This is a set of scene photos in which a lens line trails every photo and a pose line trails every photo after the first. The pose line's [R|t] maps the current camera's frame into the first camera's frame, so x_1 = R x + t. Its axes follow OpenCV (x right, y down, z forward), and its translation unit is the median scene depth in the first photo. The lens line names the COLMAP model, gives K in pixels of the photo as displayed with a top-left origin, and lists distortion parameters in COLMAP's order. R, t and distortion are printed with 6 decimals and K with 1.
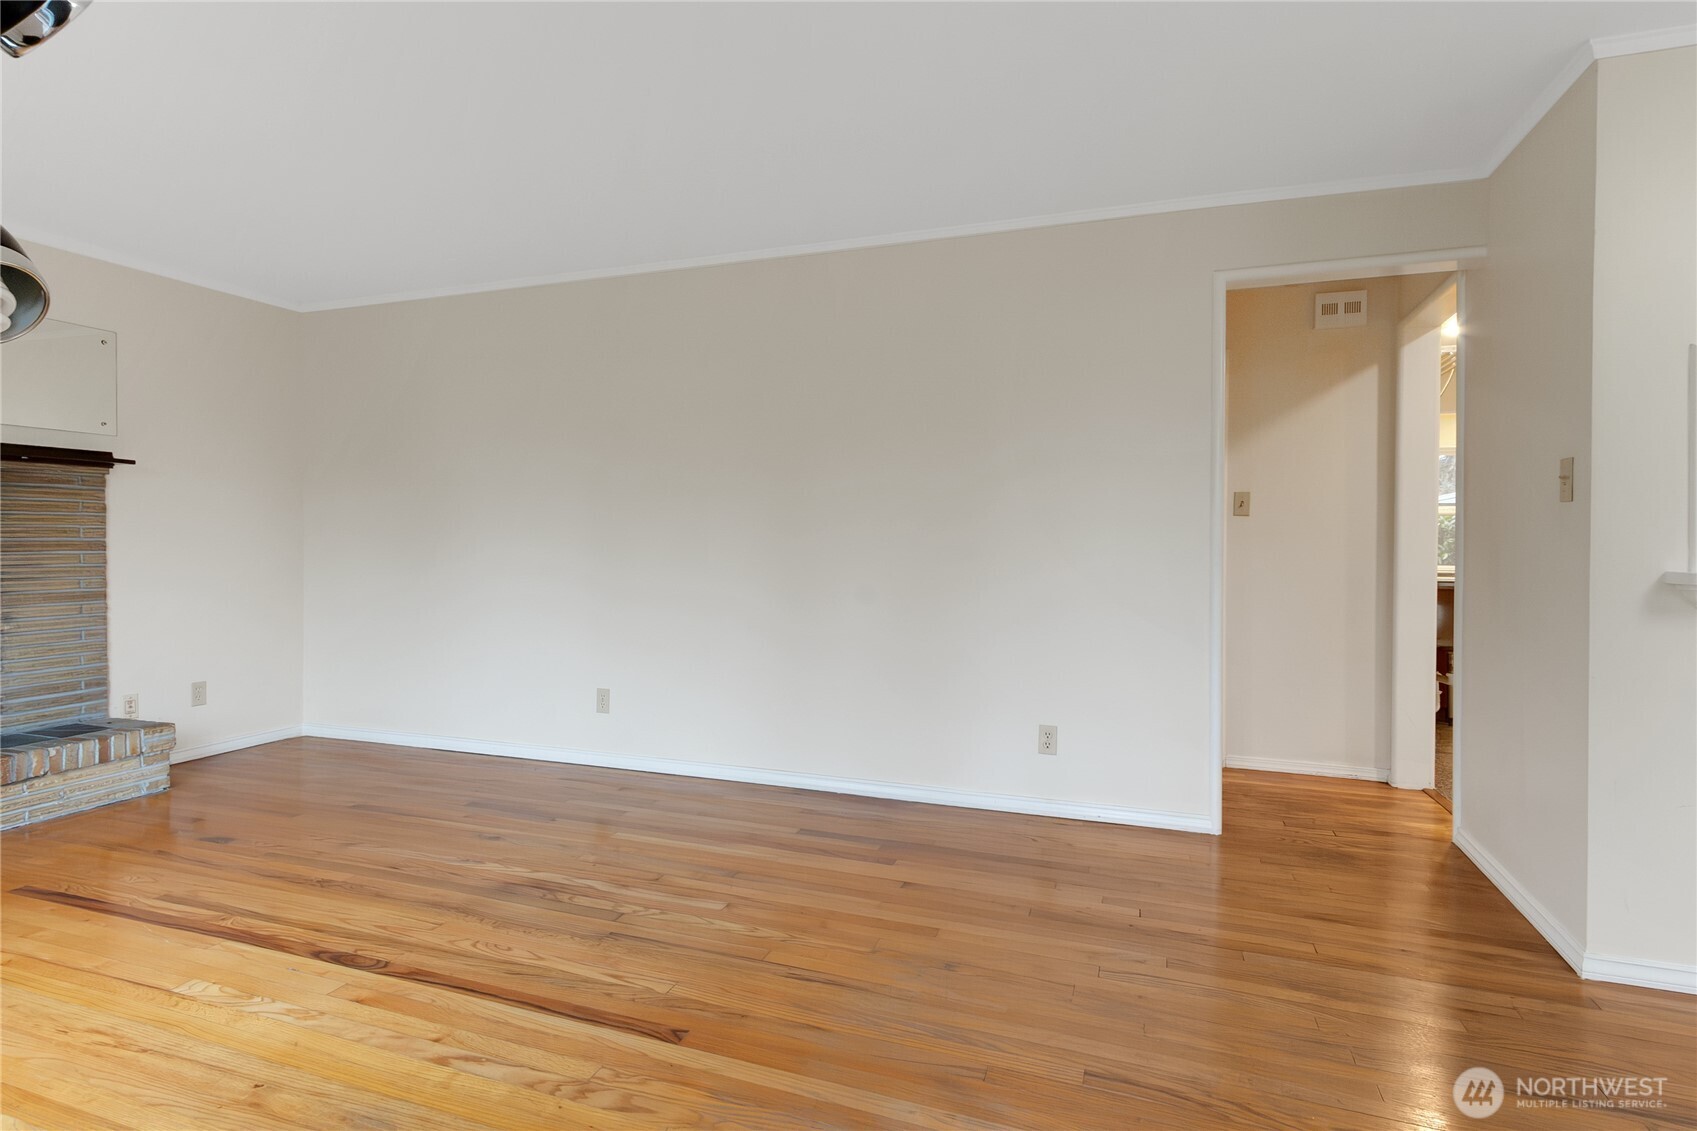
lens RADIAL K [[874.7, 0, 805.9], [0, 874.7, 554.6], [0, 0, 1]] dist [-0.001406, -0.000673]
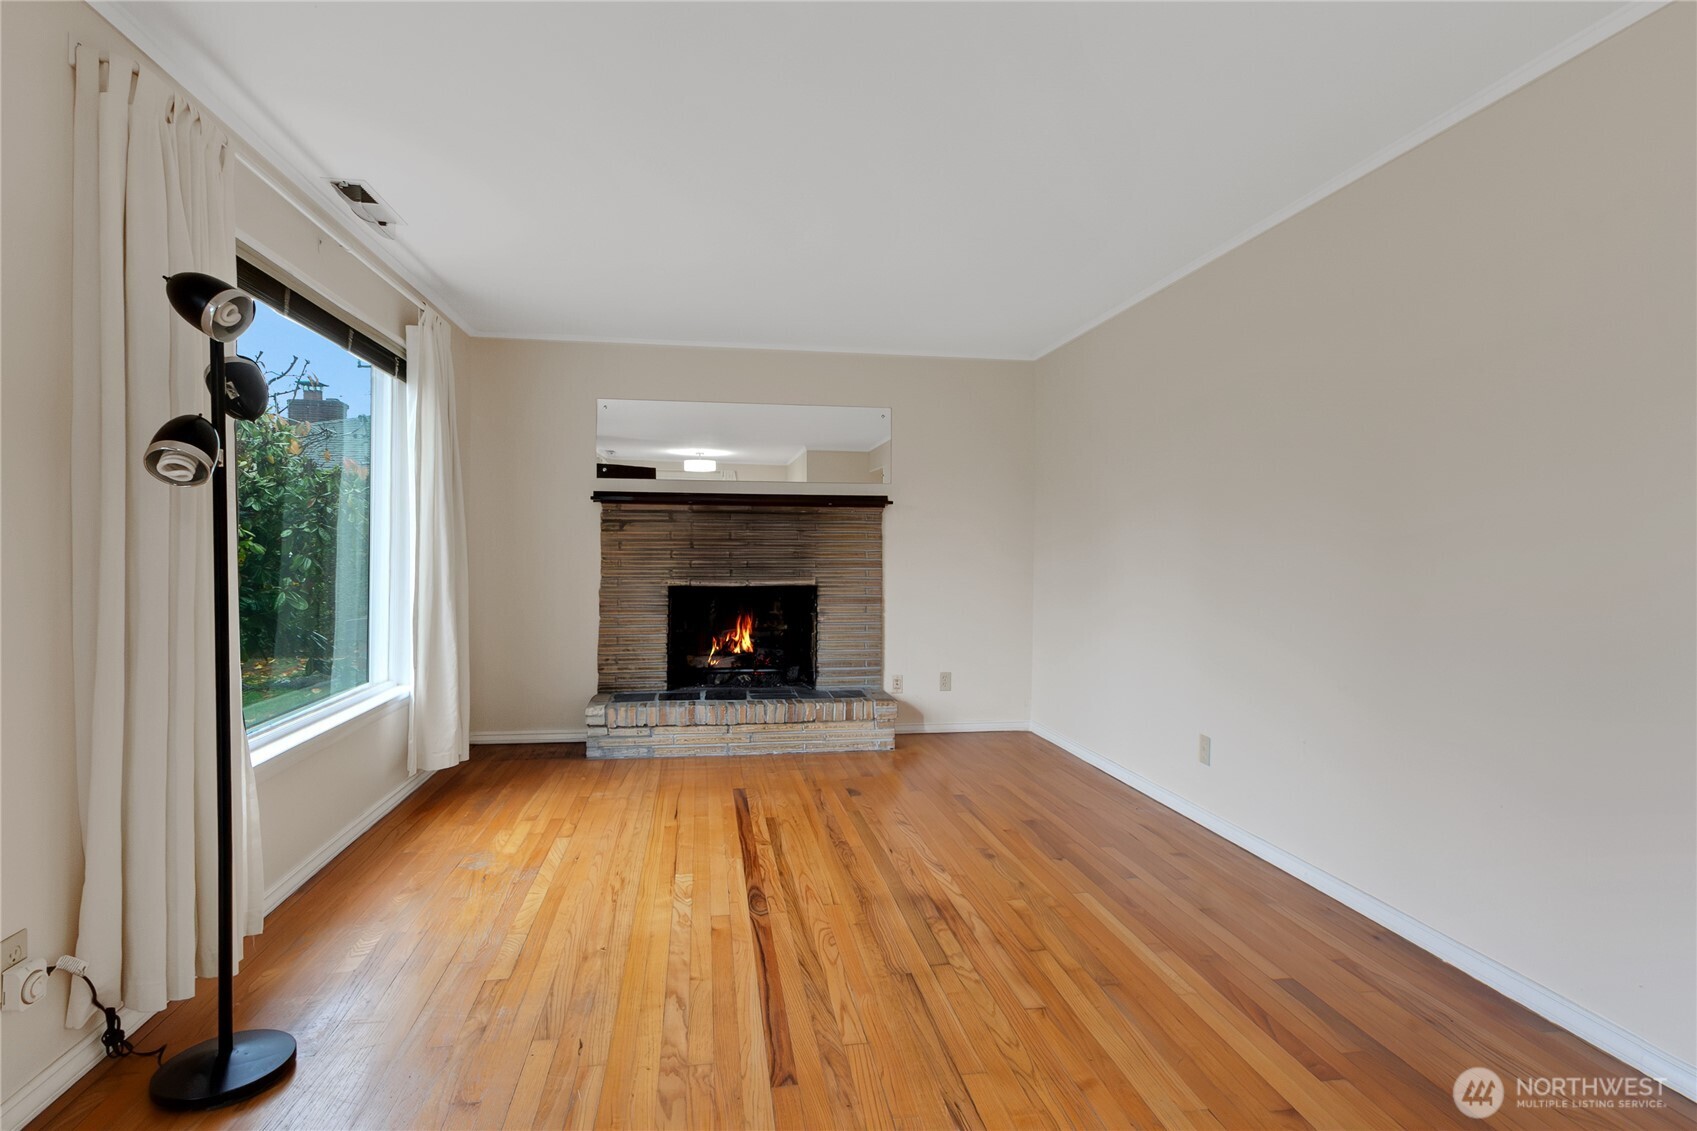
lens RADIAL K [[862.8, 0, 845.8], [0, 862.8, 560.6], [0, 0, 1]] dist [0.000835, -0.000475]
pose [[0.498528, 0.009792, -0.866818, 0.422184], [-0.016946, 0.999855, 0.001549, -0.020652], [0.866708, 0.013917, 0.498622, 0.334044]]
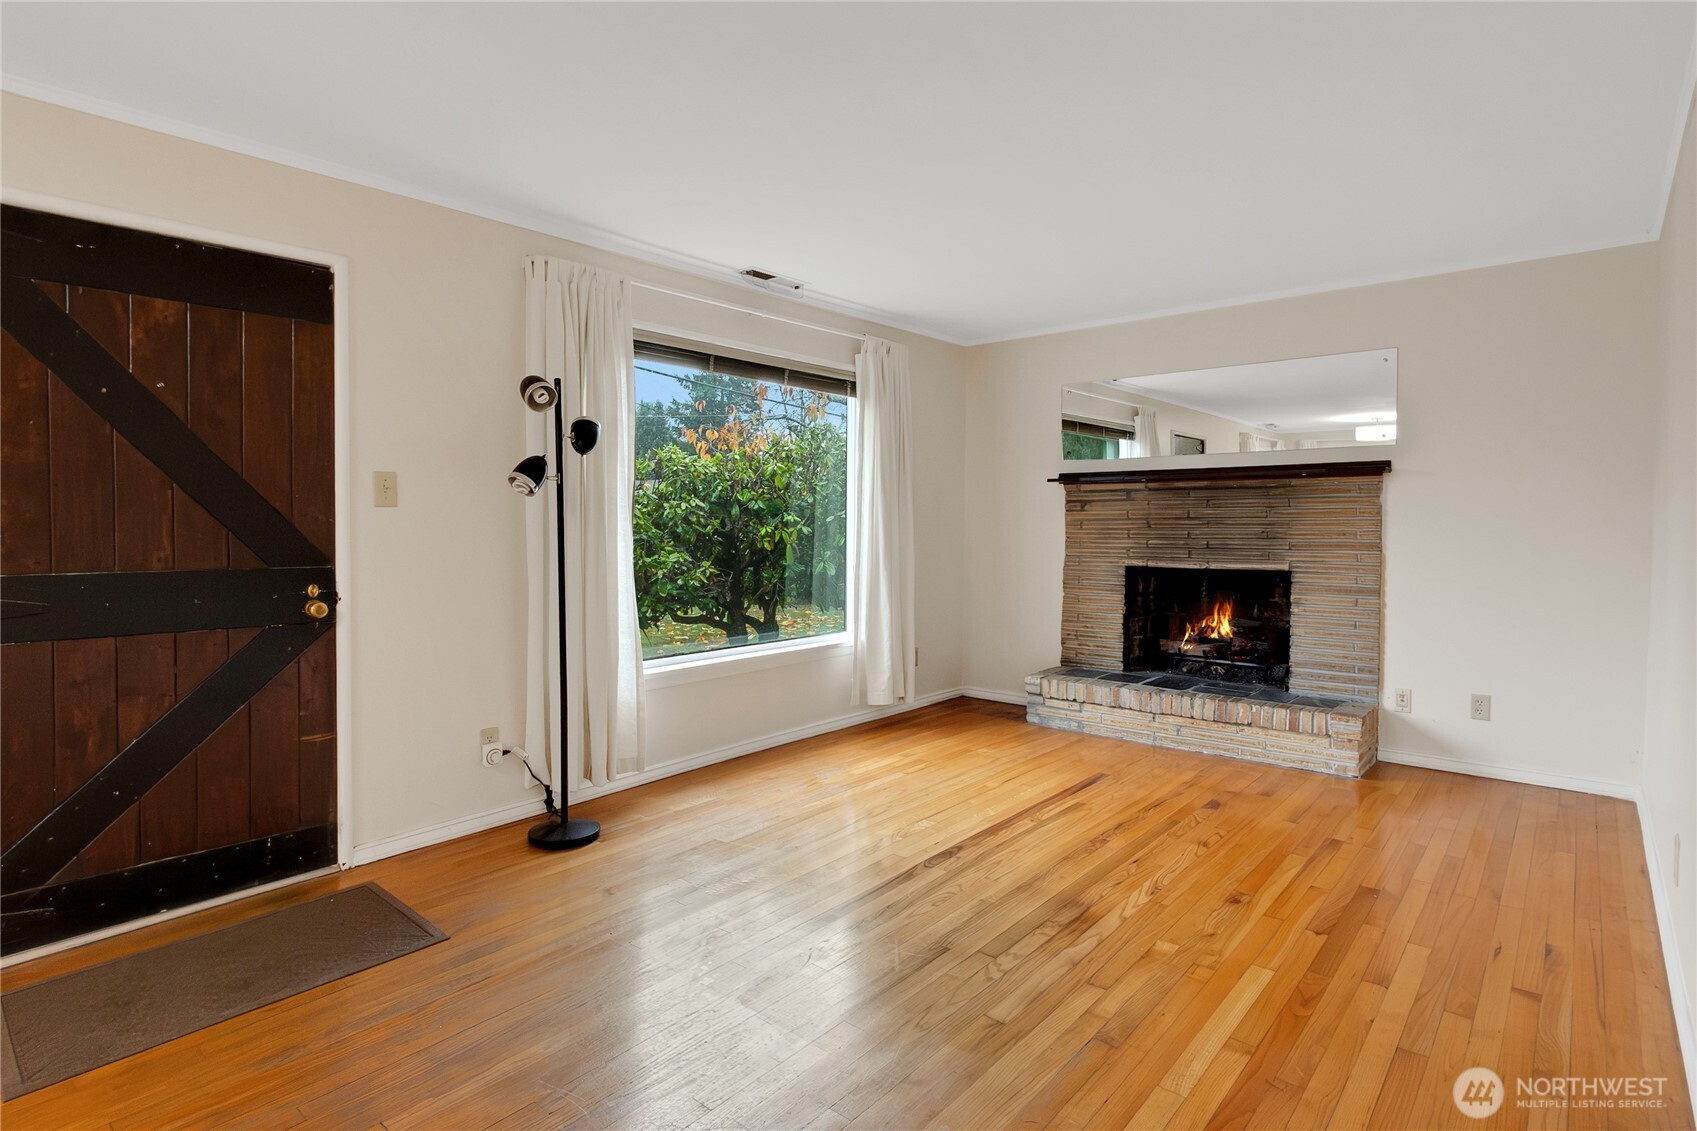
lens RADIAL K [[866.5, 0, 842.4], [0, 866.5, 549.2], [0, 0, 1]] dist [0.001611, -0.000049]
pose [[-0.334891, 0.022093, -0.941998, 0.540835], [-0.017144, 0.999417, 0.029534, -0.034054], [0.942101, 0.026040, -0.334317, 0.888371]]
